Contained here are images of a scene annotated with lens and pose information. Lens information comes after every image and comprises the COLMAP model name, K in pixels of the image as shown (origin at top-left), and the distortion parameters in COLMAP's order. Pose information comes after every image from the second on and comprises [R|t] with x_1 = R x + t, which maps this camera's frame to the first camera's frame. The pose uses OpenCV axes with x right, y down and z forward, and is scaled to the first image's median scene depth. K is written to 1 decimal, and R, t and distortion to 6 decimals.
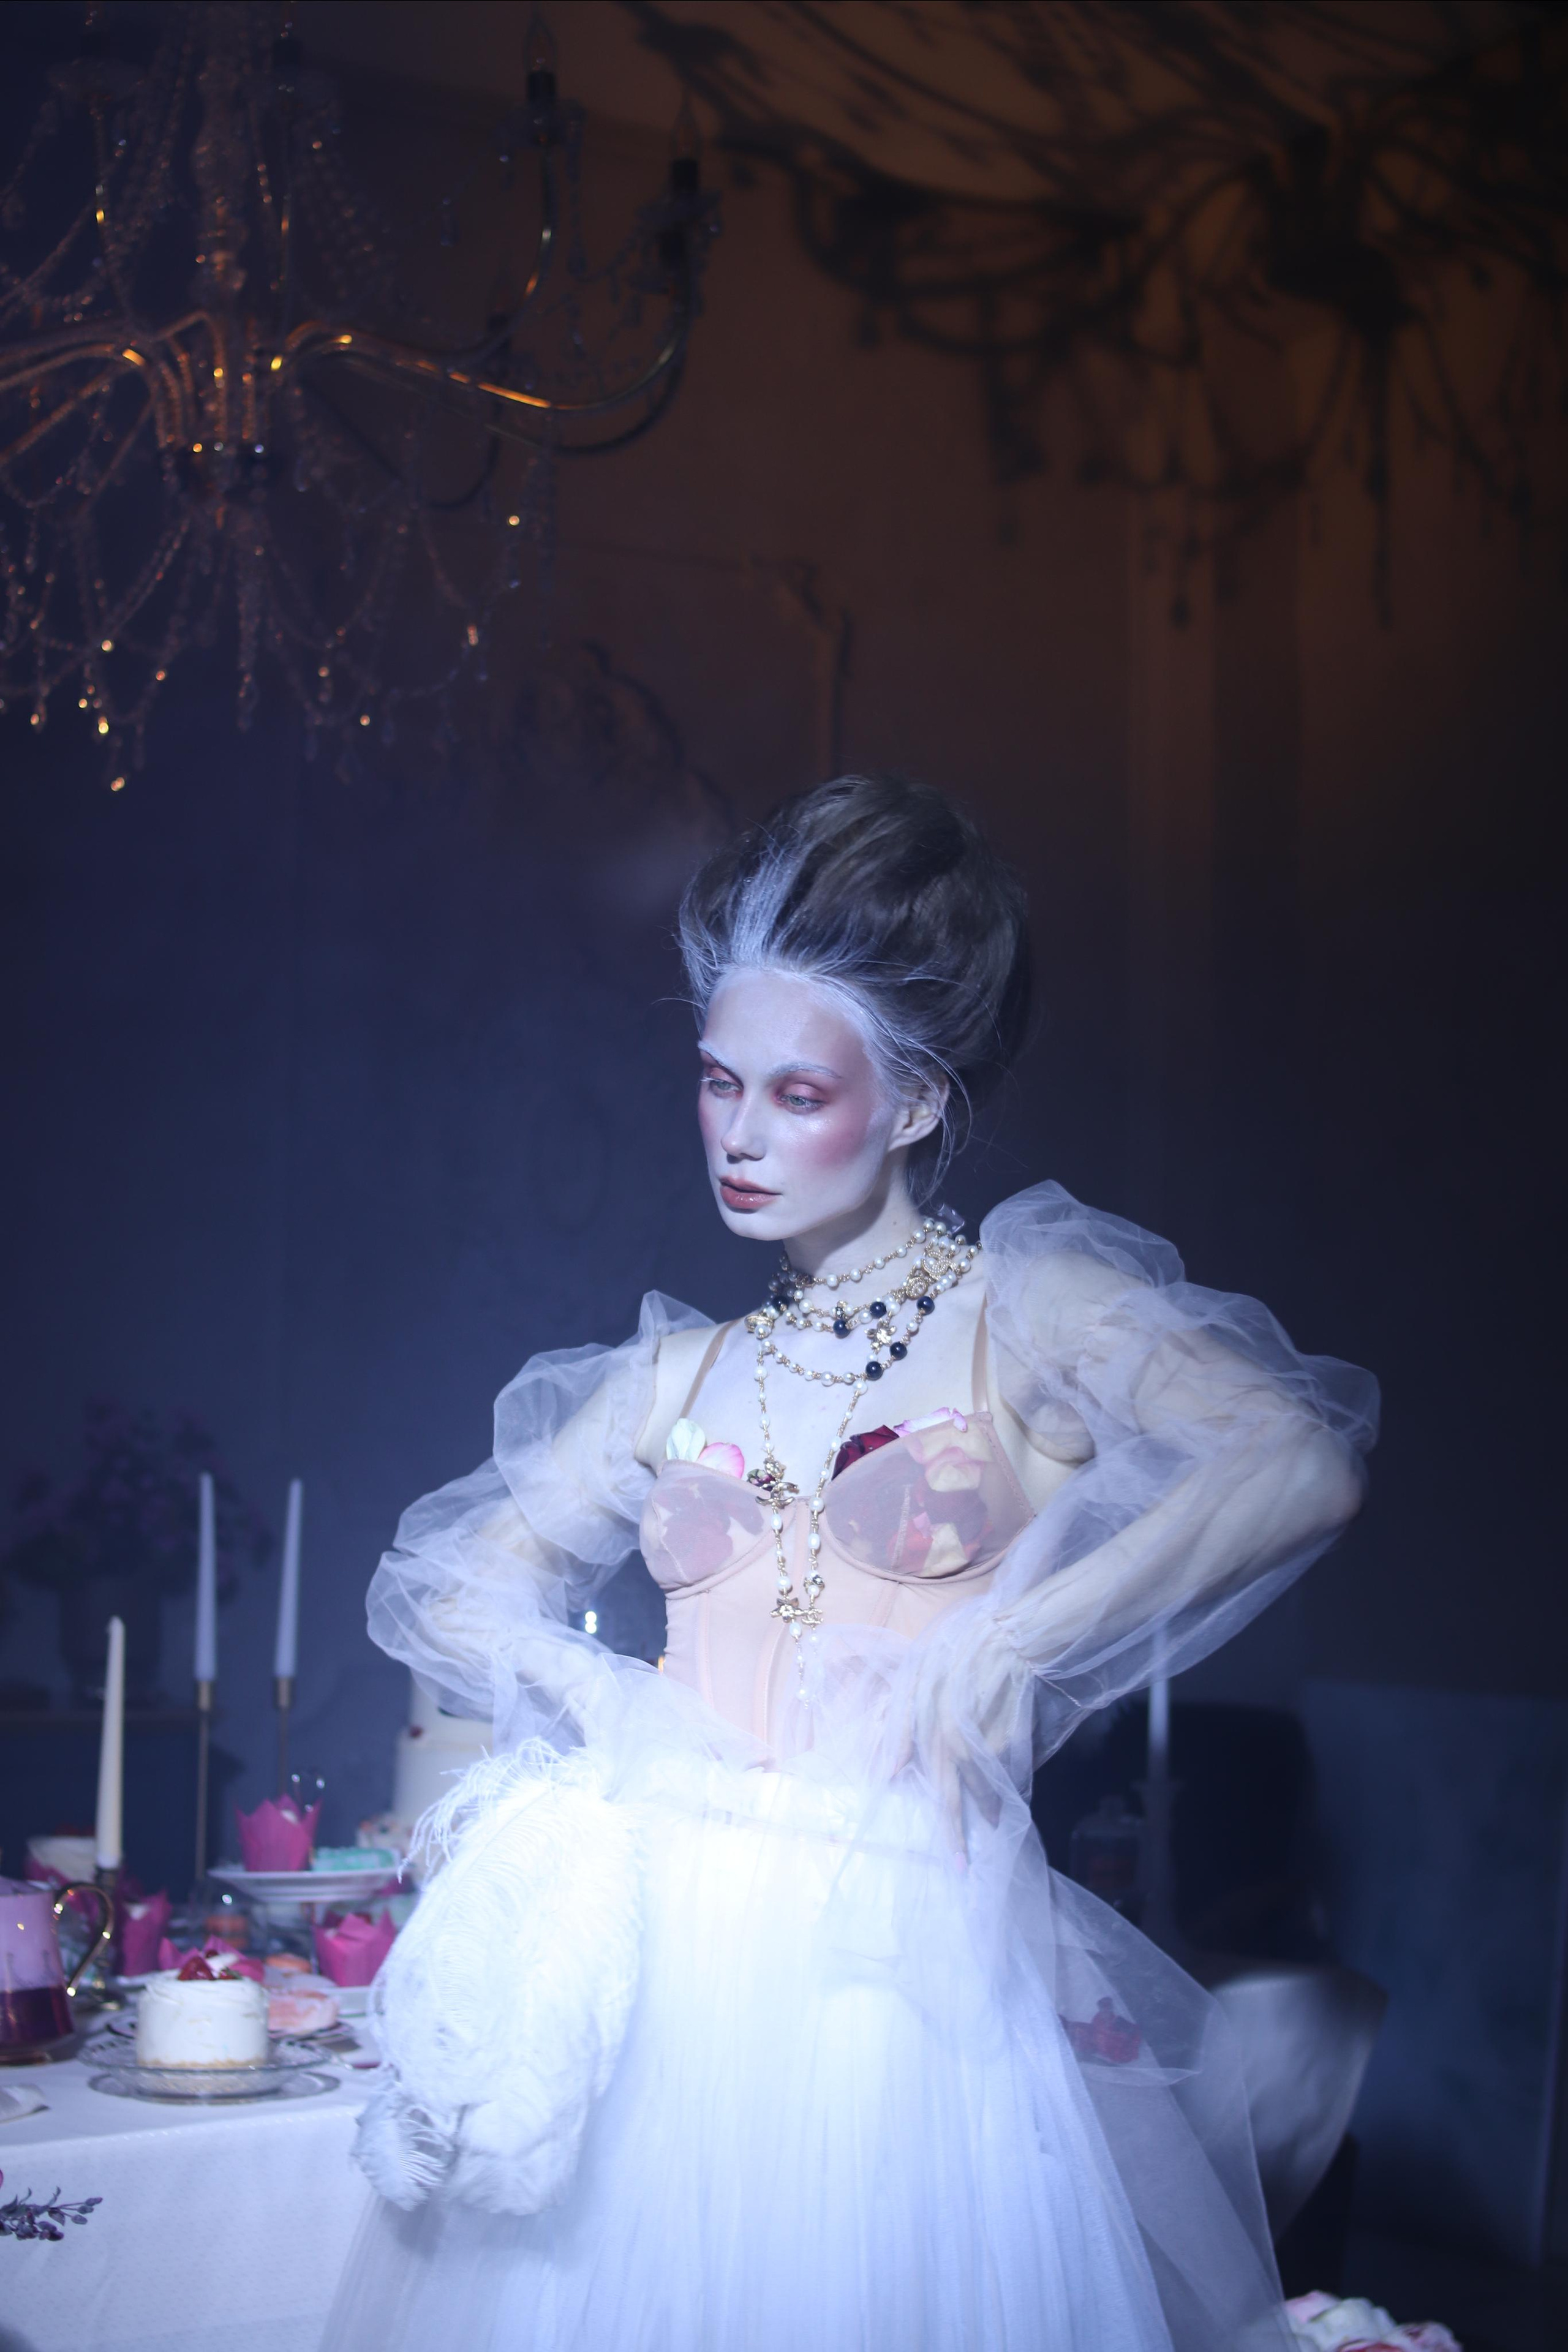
lens RADIAL K [[3717.8, 0, 784.0], [0, 3717.8, 1176.0], [0, 0, 1]] dist [-0.122933, -0.141992]
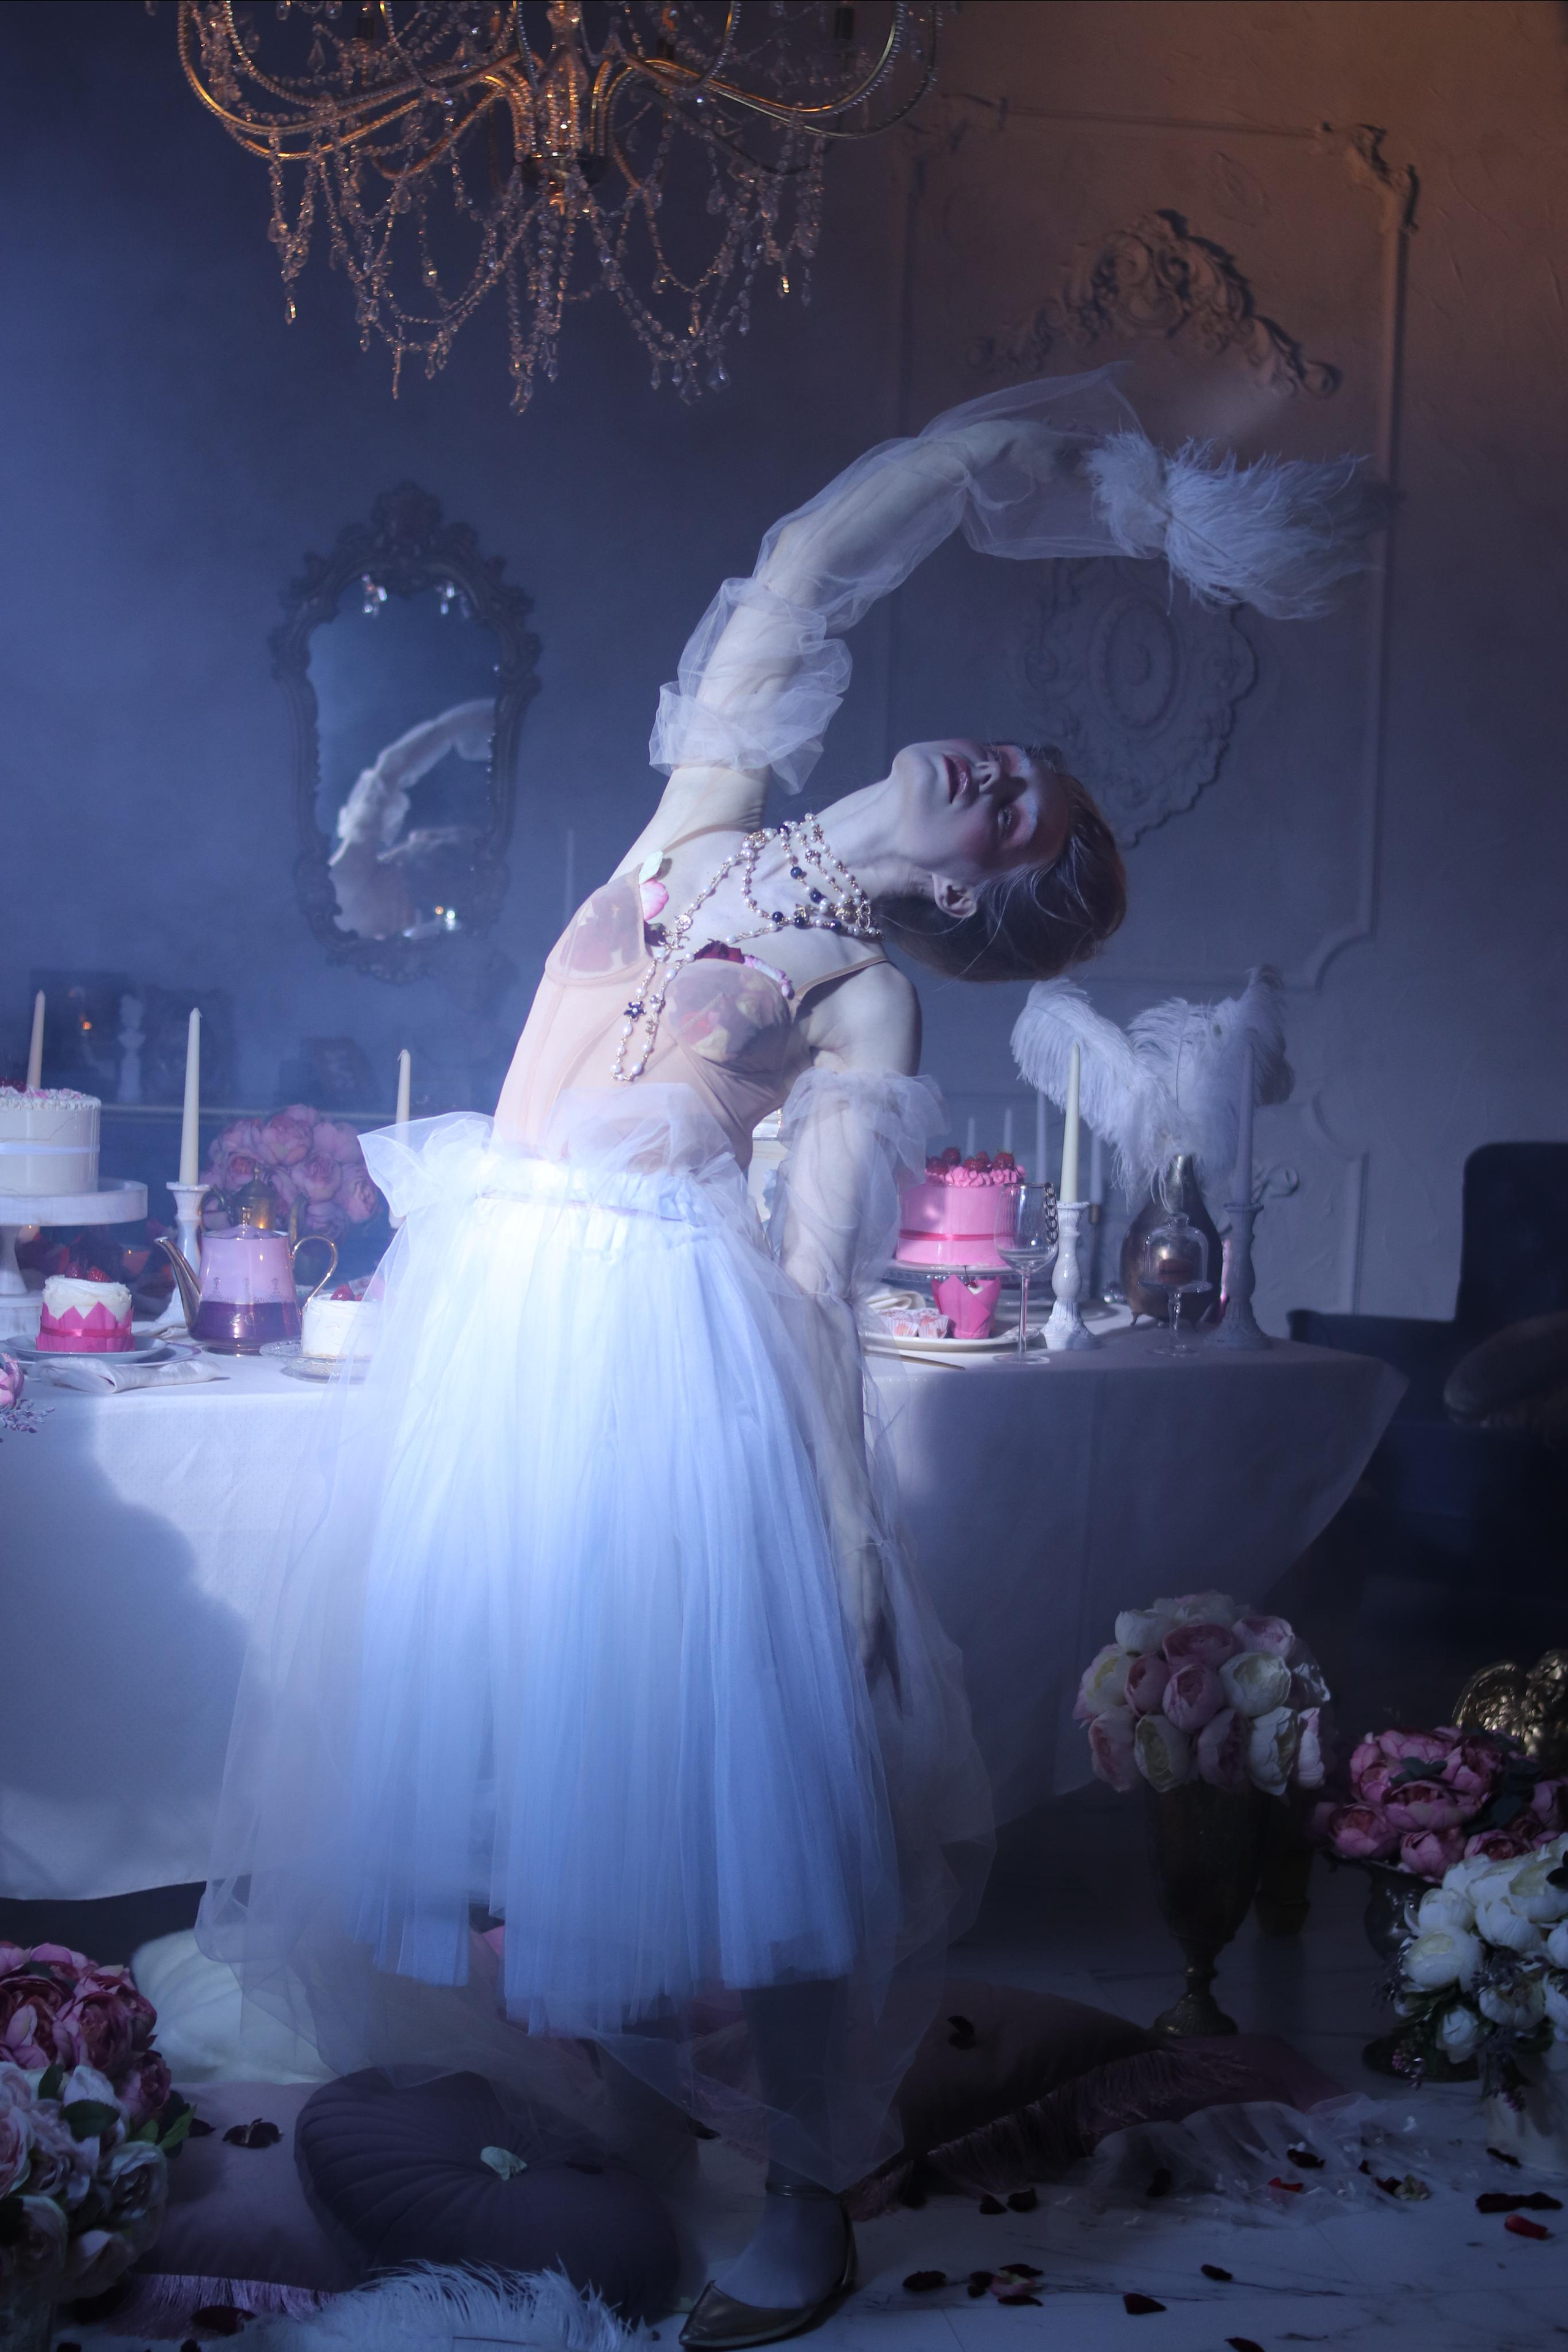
lens RADIAL K [[3717.8, 0, 784.0], [0, 3717.8, 1176.0], [0, 0, 1]] dist [-0.122933, -0.141992]
pose [[0.946327, 0.044968, -0.320066, 0.346579], [0.005150, 0.988051, 0.154043, -0.041152], [0.323169, -0.147423, 0.934788, -0.227987]]
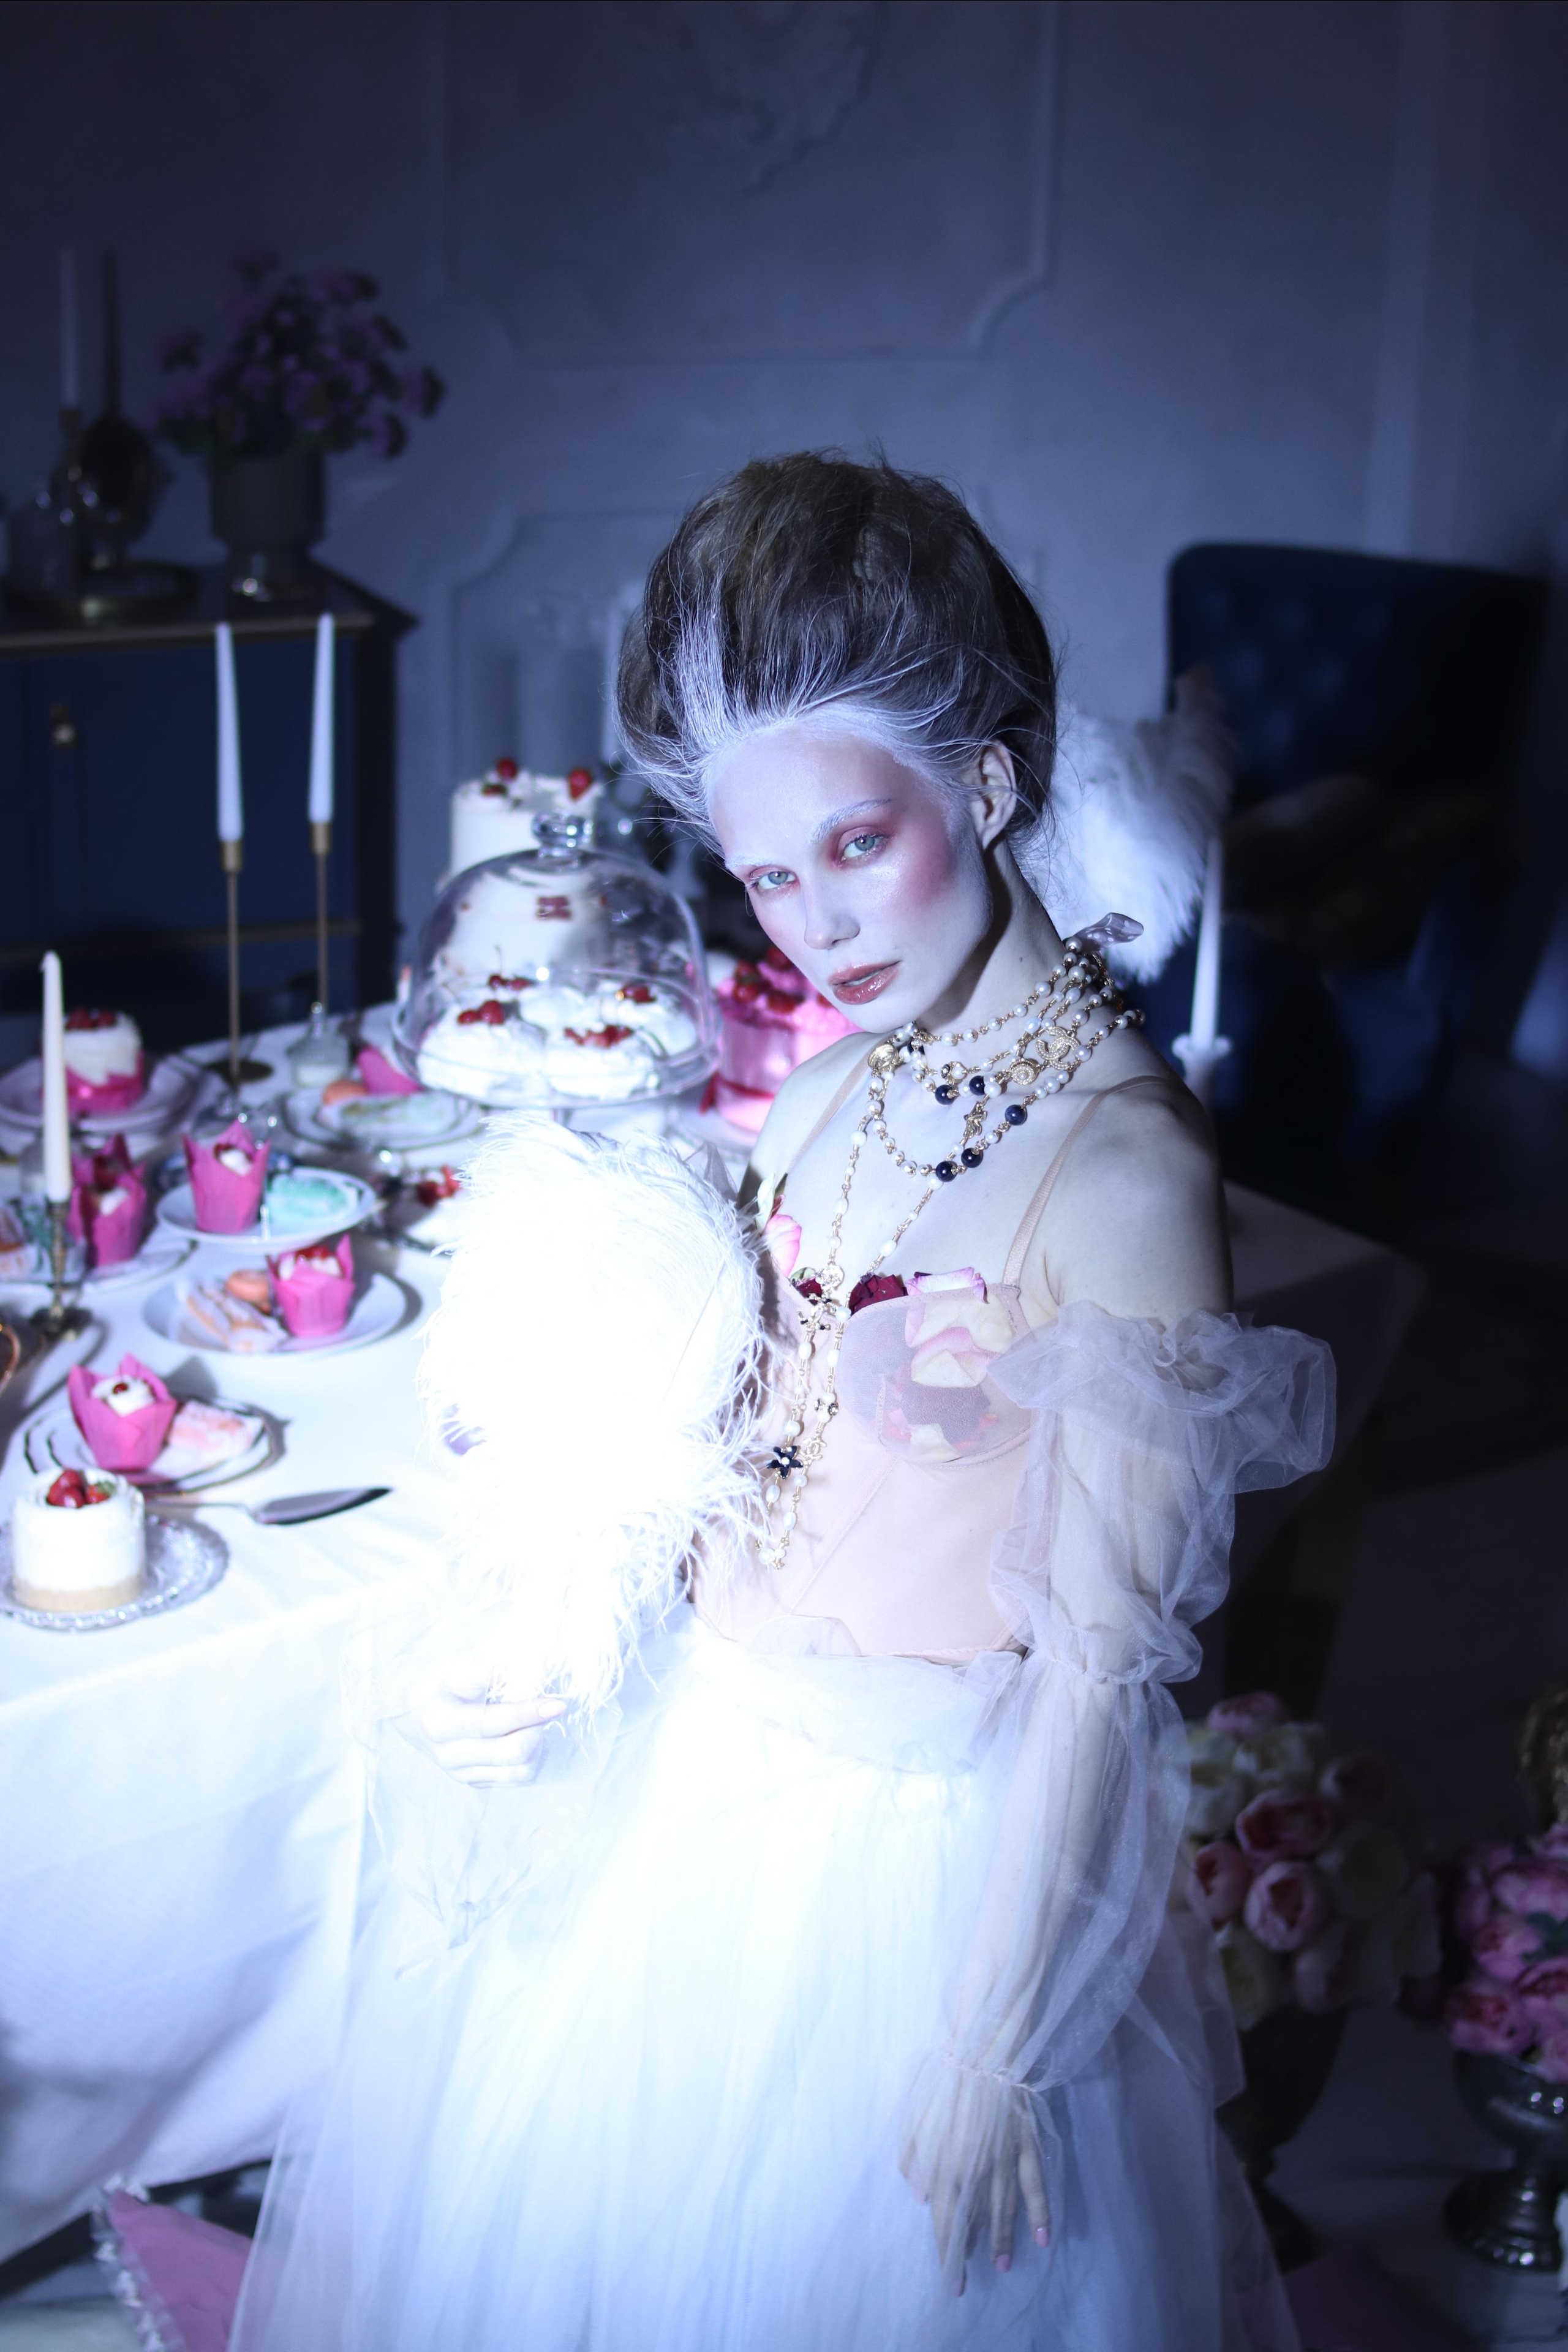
lens RADIAL K [[3717.8, 0, 784.0], [0, 3717.8, 1176.0], [0, 0, 1]] dist [-0.122933, -0.141992]
pose [[0.992308, 0.057517, -0.109620, 0.097687], [-0.002724, 0.895442, 0.445170, -0.217518], [0.123764, -0.441447, 0.888711, 0.133052]]
